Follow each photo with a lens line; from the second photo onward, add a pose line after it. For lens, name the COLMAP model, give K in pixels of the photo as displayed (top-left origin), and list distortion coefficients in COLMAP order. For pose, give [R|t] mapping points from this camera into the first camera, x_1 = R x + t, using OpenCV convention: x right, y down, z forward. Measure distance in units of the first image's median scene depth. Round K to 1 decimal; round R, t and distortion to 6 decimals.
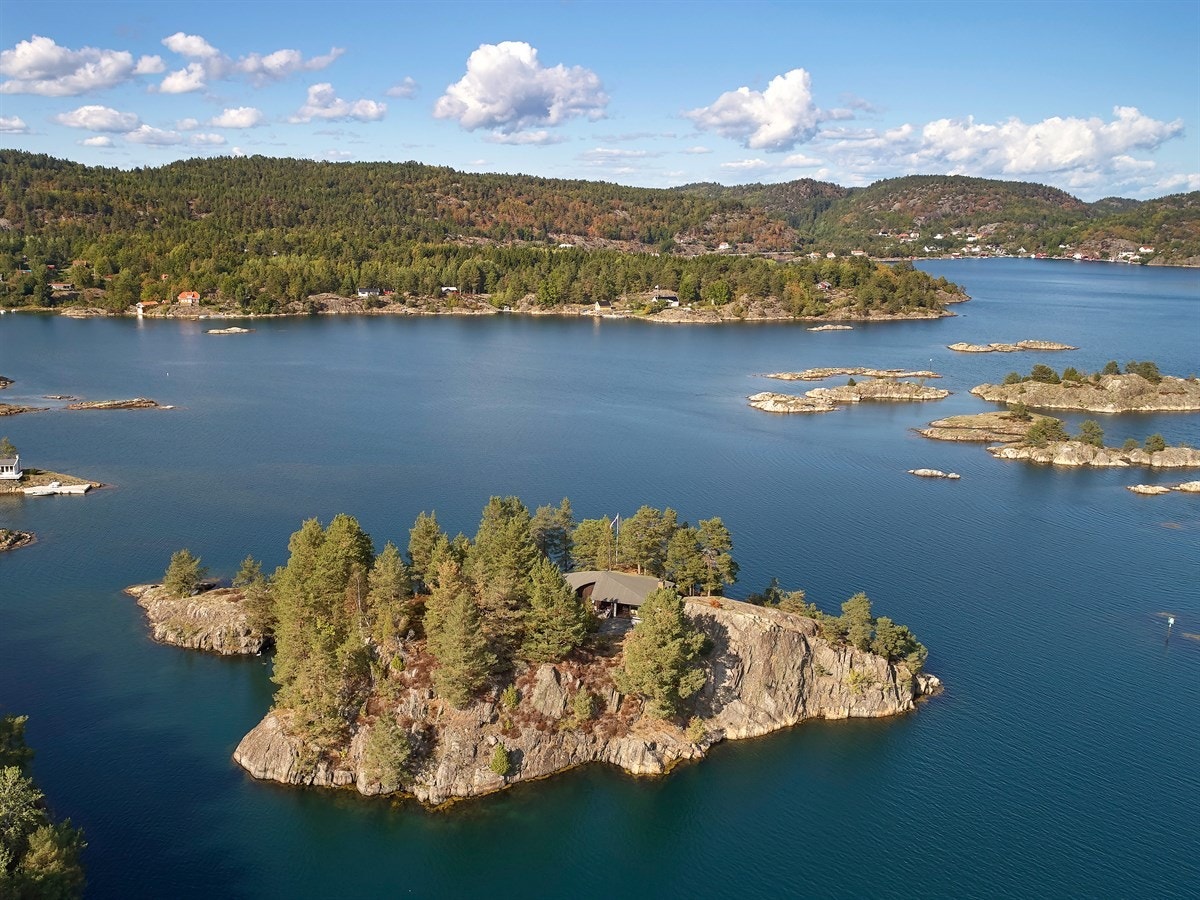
lens RADIAL K [[1089.5, 0, 596.4], [0, 1089.5, 417.6], [0, 0, 1]] dist [-0.020663, 0.005082]
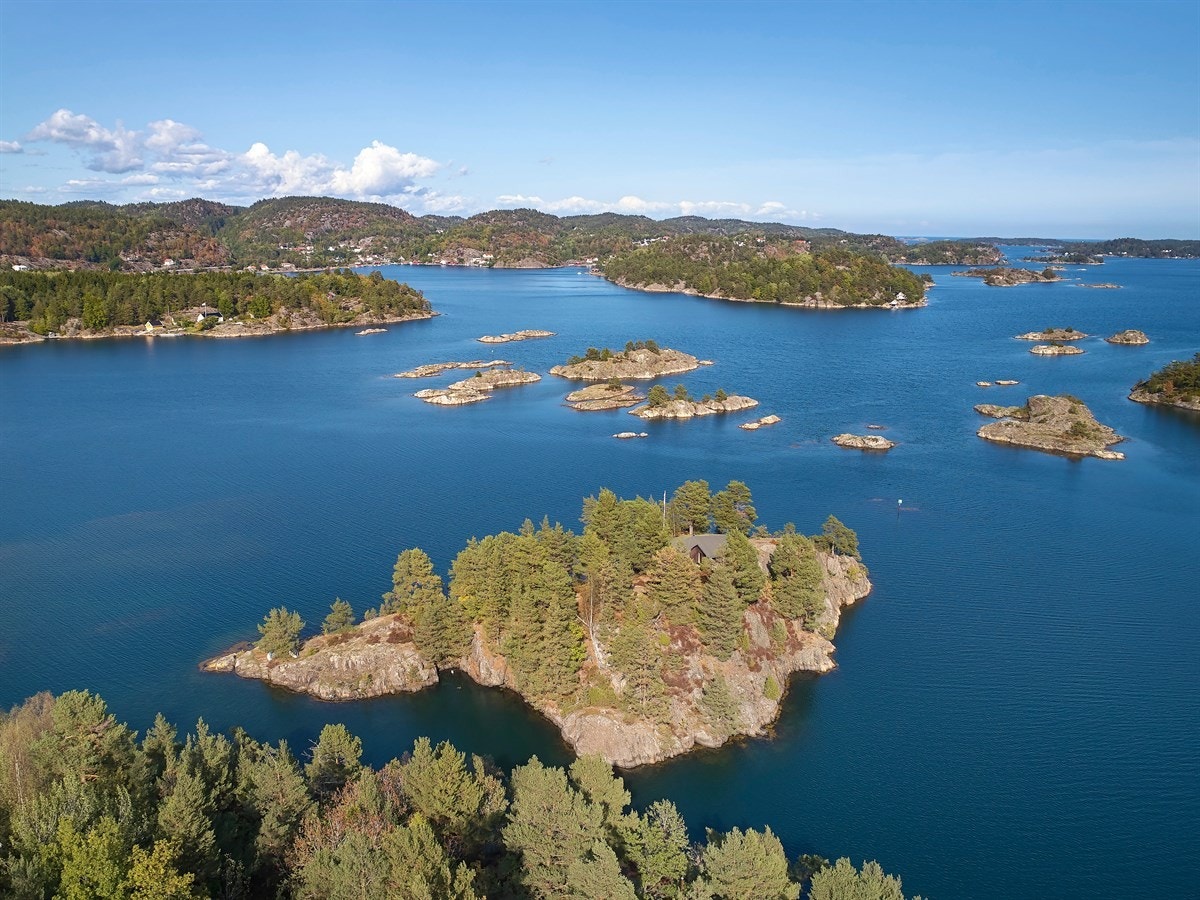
lens RADIAL K [[910.1, 0, 601.4], [0, 910.1, 446.6], [0, 0, 1]] dist [-0.017311, 0.007716]
pose [[0.804309, -0.141182, 0.577196, -0.169948], [0.111649, 0.989970, 0.086565, -0.016294], [-0.583628, -0.005181, 0.812005, 0.053259]]
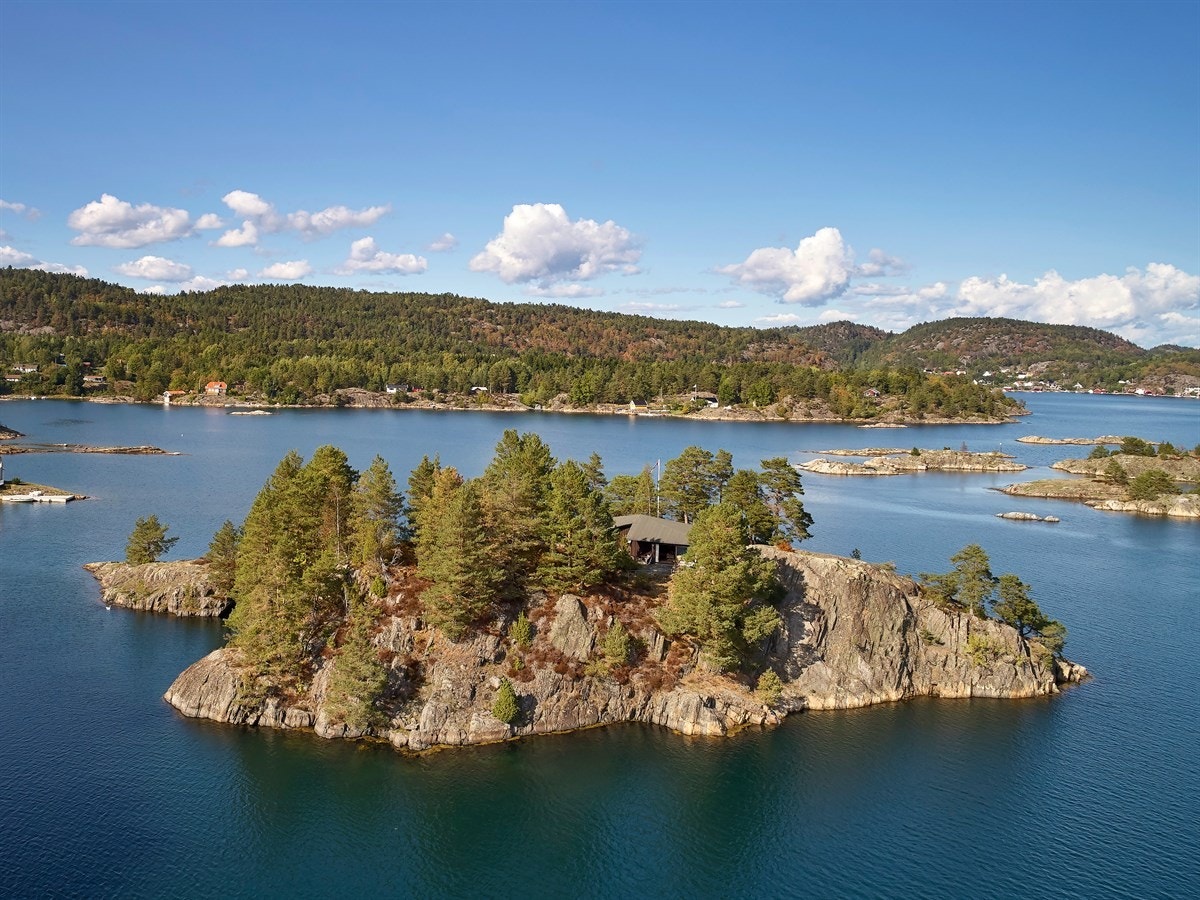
lens RADIAL K [[1094.3, 0, 529.0], [0, 1094.3, 363.0], [0, 0, 1]] dist [-0.020626, 0.013750]
pose [[0.995686, -0.005177, -0.092644, -0.000327], [-0.012746, 0.981346, -0.191825, 0.047667], [0.091909, 0.192178, 0.977047, 0.046340]]
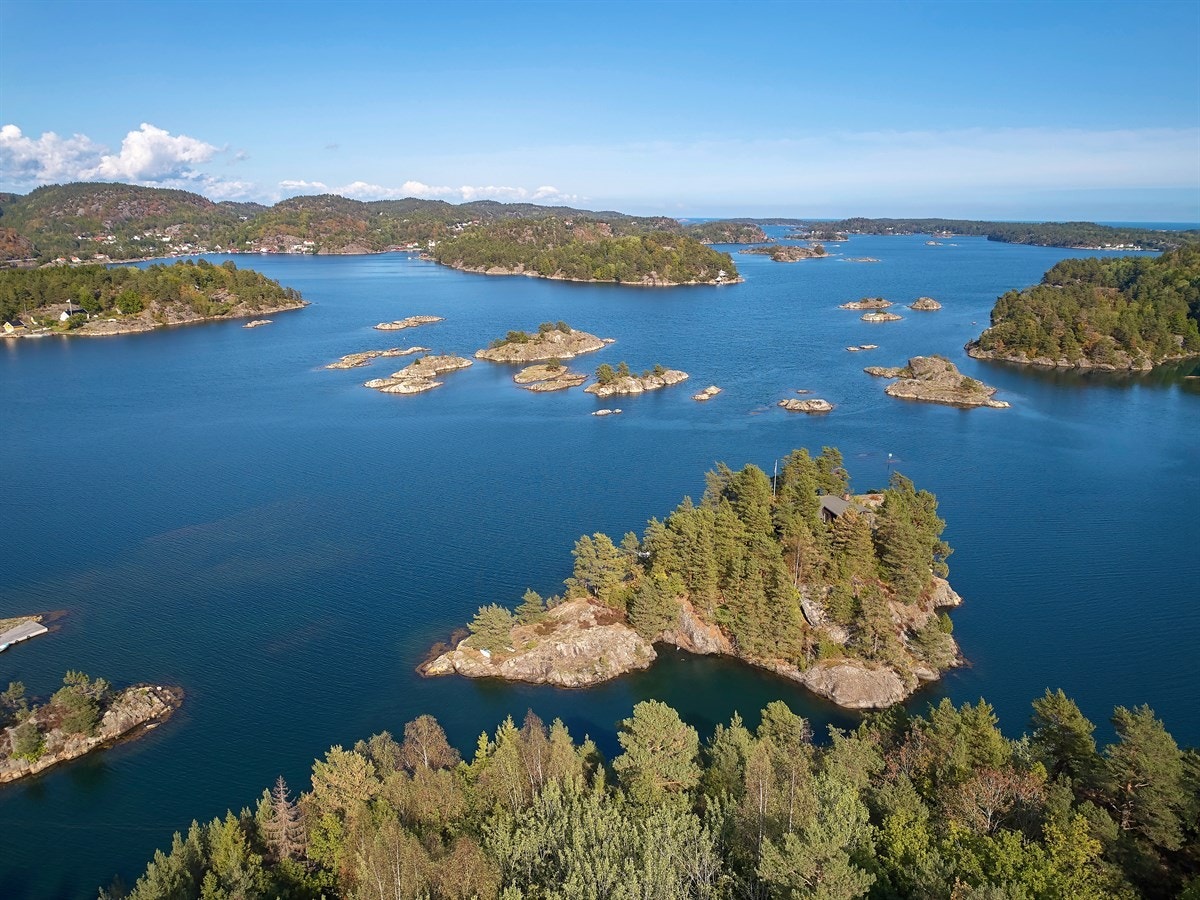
lens RADIAL K [[865.0, 0, 625.0], [0, 865.0, 448.1], [0, 0, 1]] dist [-0.019506, 0.006417]
pose [[0.633935, -0.211120, 0.744012, -0.240042], [0.151154, 0.977289, 0.148524, -0.030373], [-0.758471, 0.018306, 0.651449, 0.119188]]
